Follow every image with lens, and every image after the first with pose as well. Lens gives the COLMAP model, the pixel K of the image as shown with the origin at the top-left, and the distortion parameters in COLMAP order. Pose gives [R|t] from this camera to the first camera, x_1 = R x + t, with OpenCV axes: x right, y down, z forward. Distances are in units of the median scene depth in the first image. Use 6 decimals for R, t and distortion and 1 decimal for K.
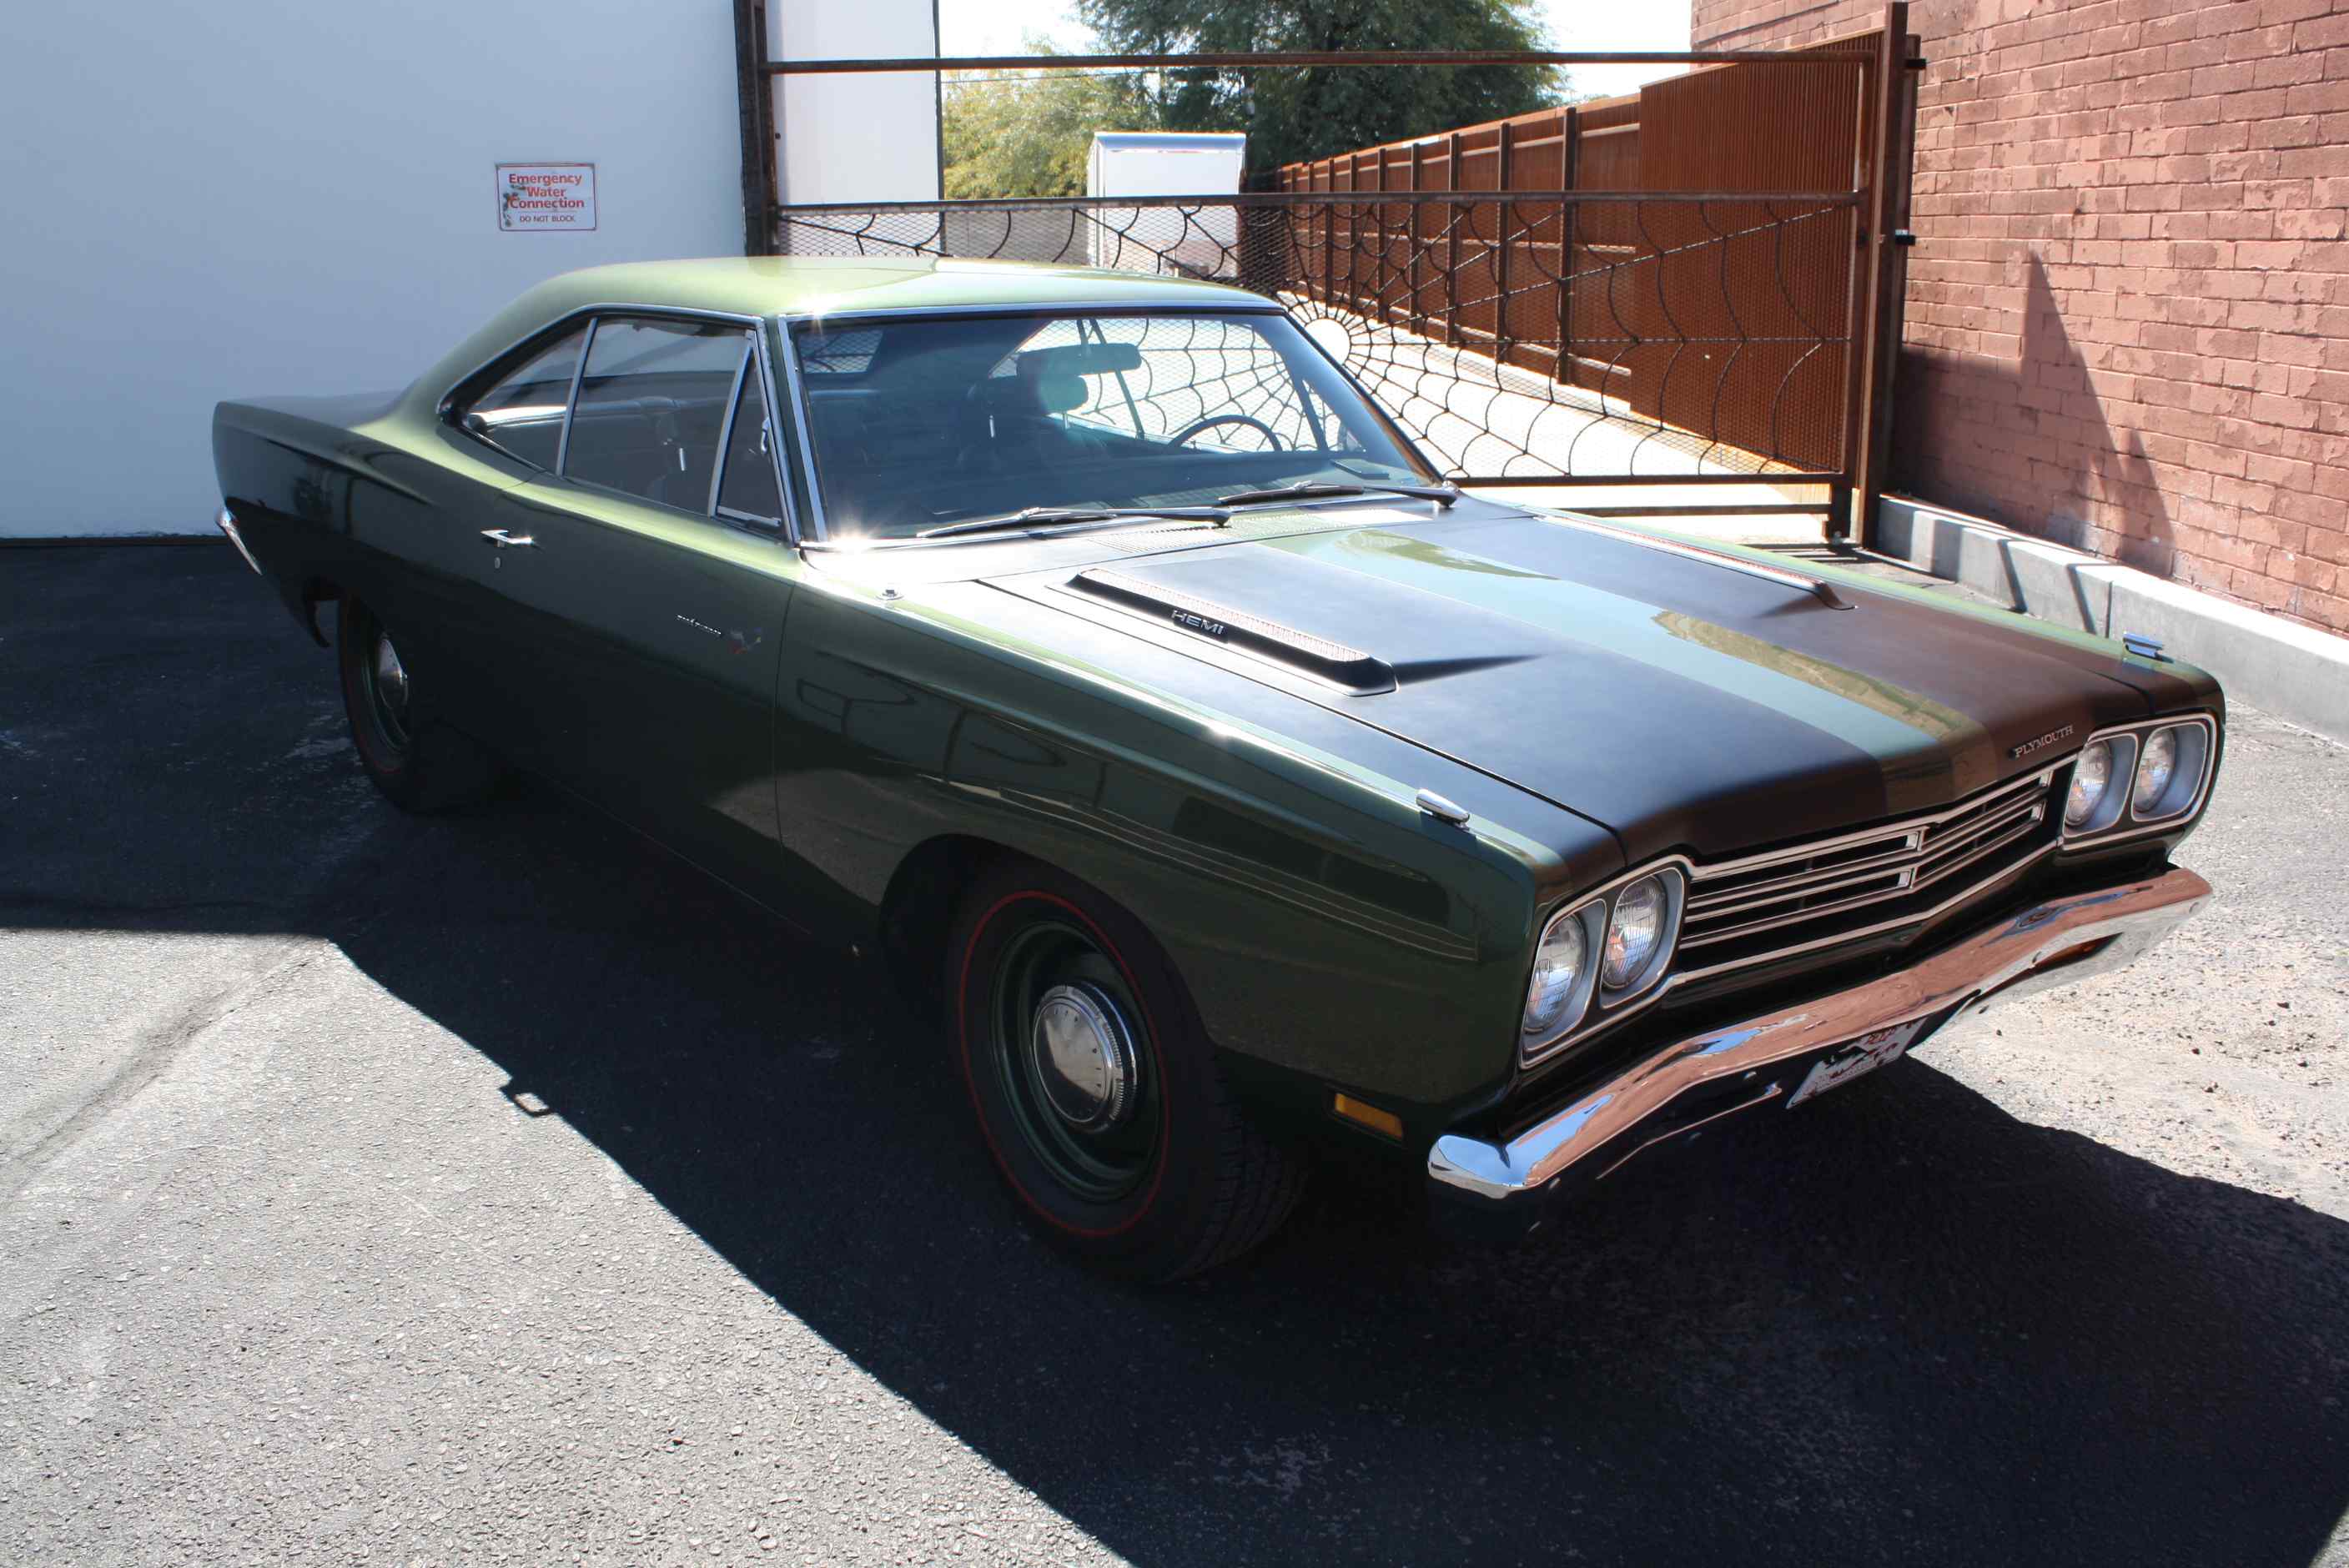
lens RADIAL K [[1985.1, 0, 1174.5], [0, 1985.1, 784.0], [0, 0, 1]] dist [-0.166888, 0.150437]
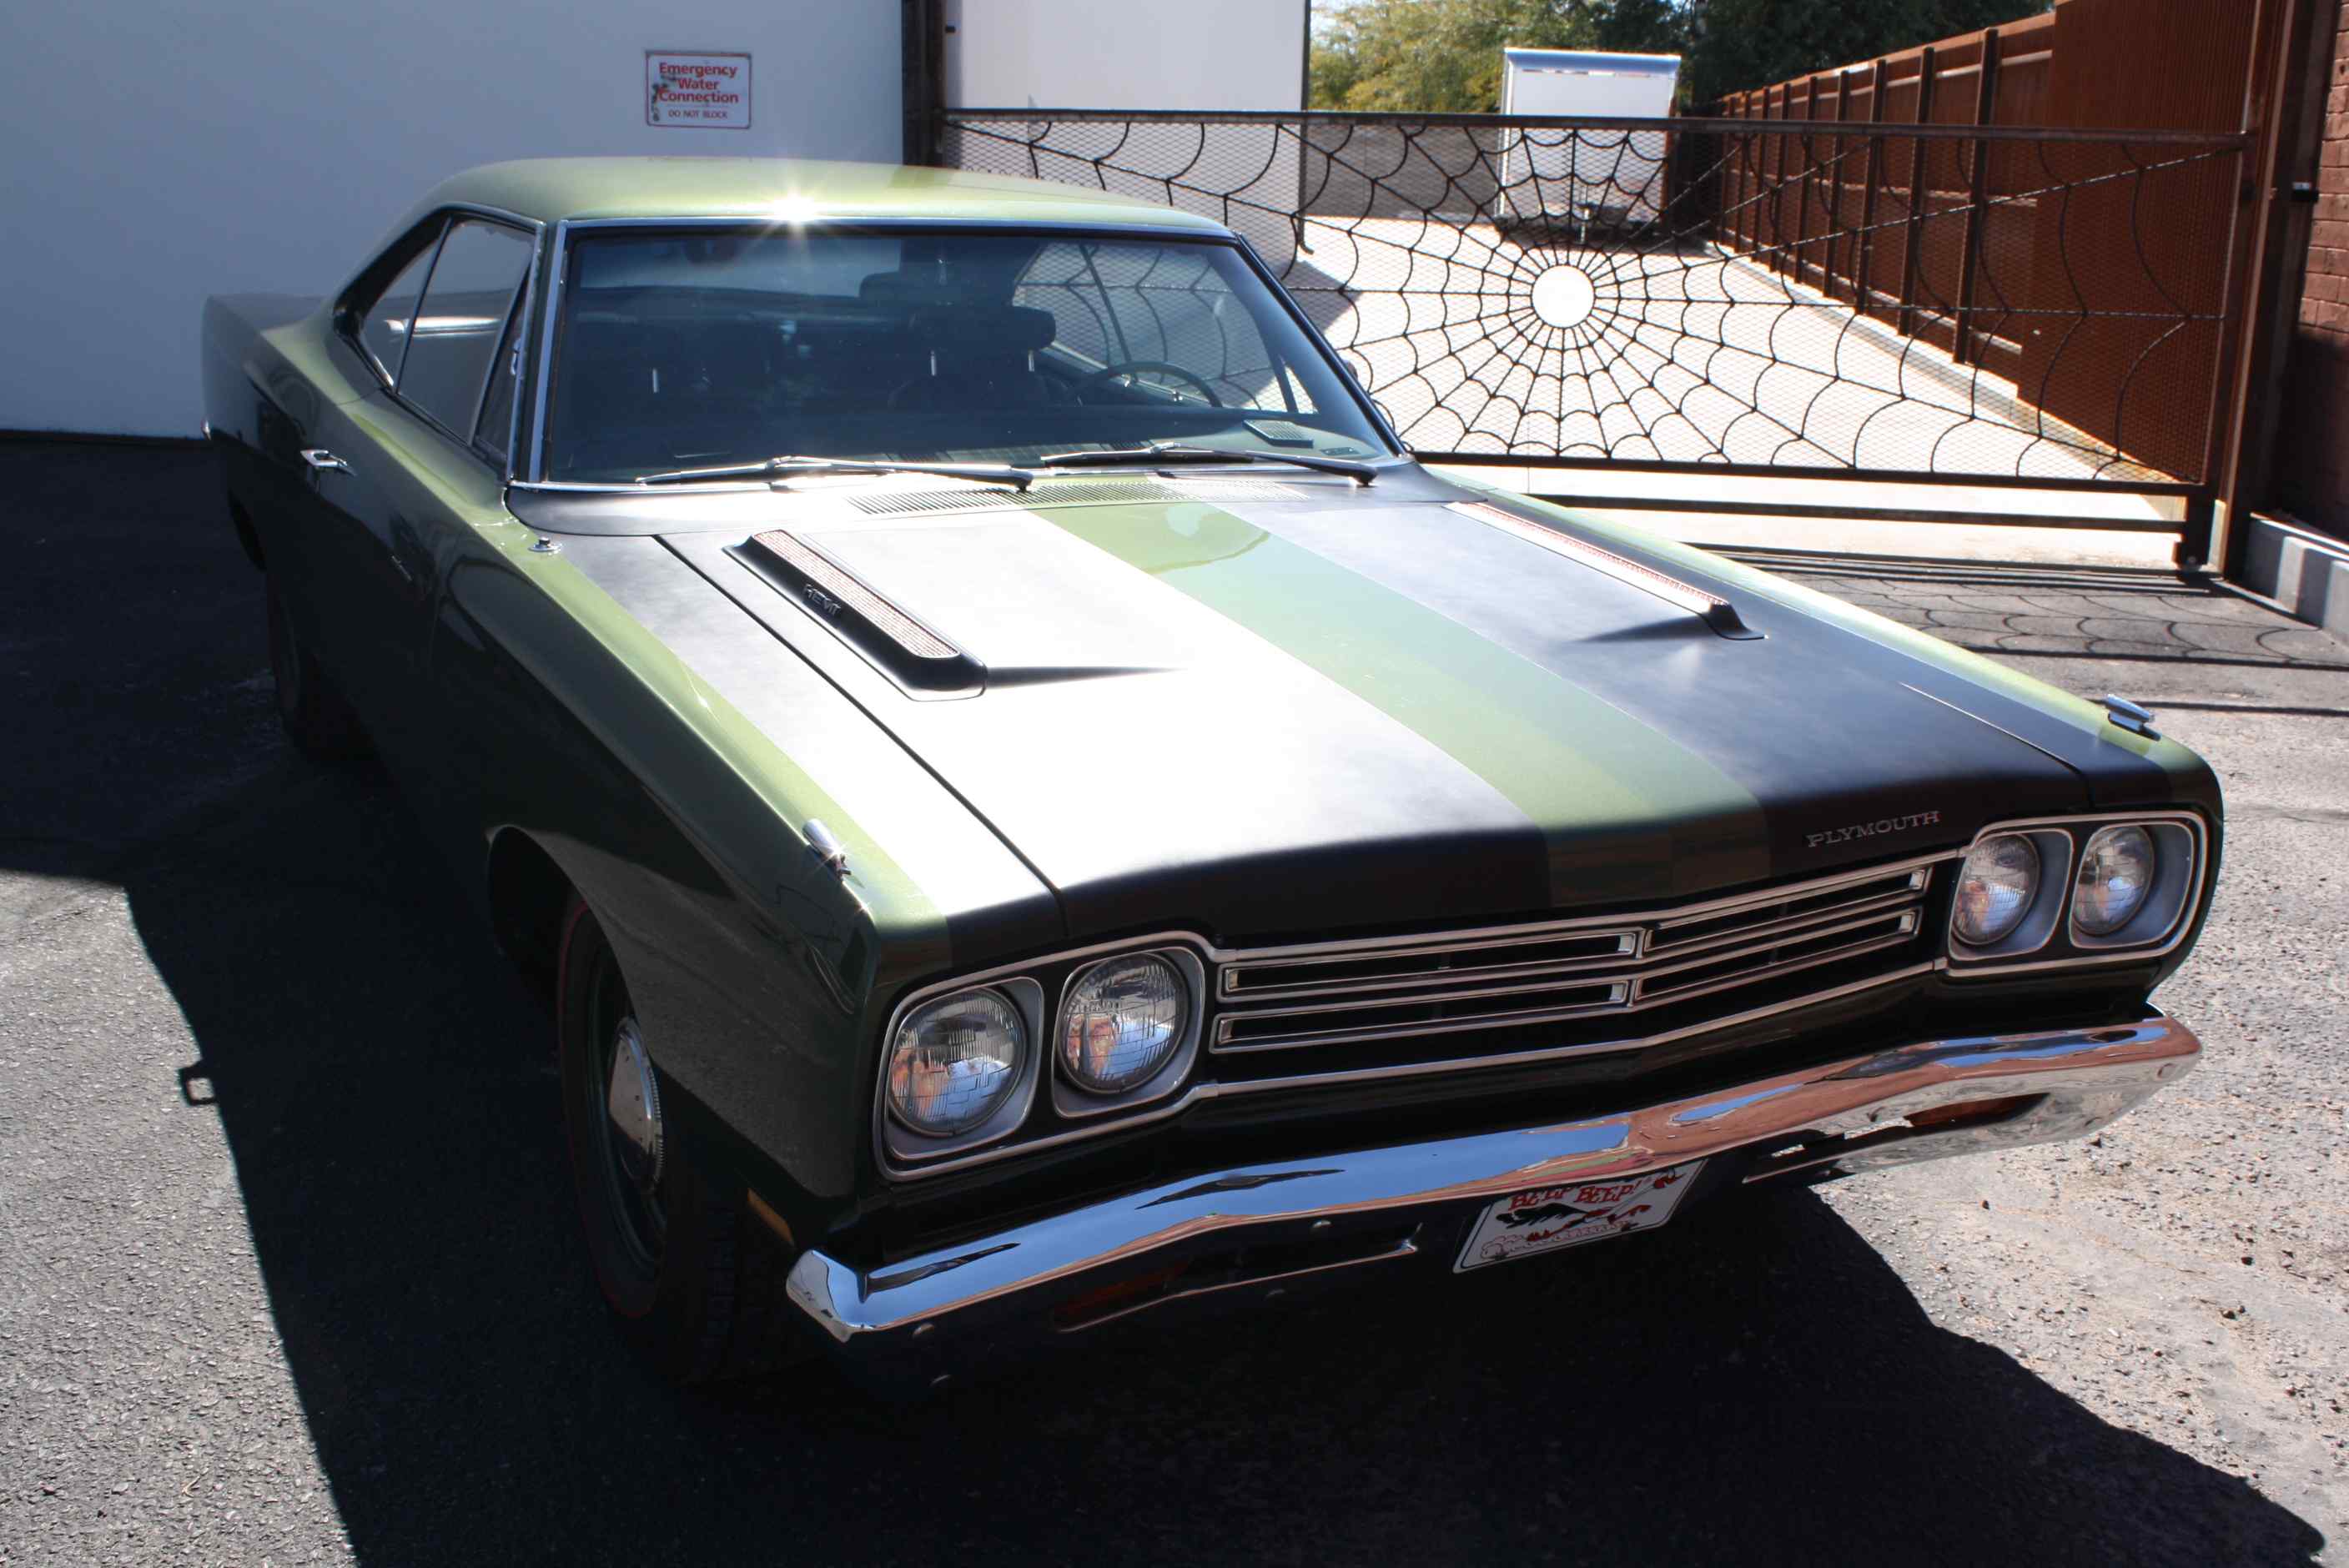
lens RADIAL K [[2253.4, 0, 1174.5], [0, 2253.4, 784.0], [0, 0, 1]] dist [-0.143321, 0.149304]
pose [[0.980619, 0.081483, -0.178174, 0.102759], [-0.081735, 0.996636, 0.005939, -0.006849], [0.178059, 0.008740, 0.983981, 0.030929]]
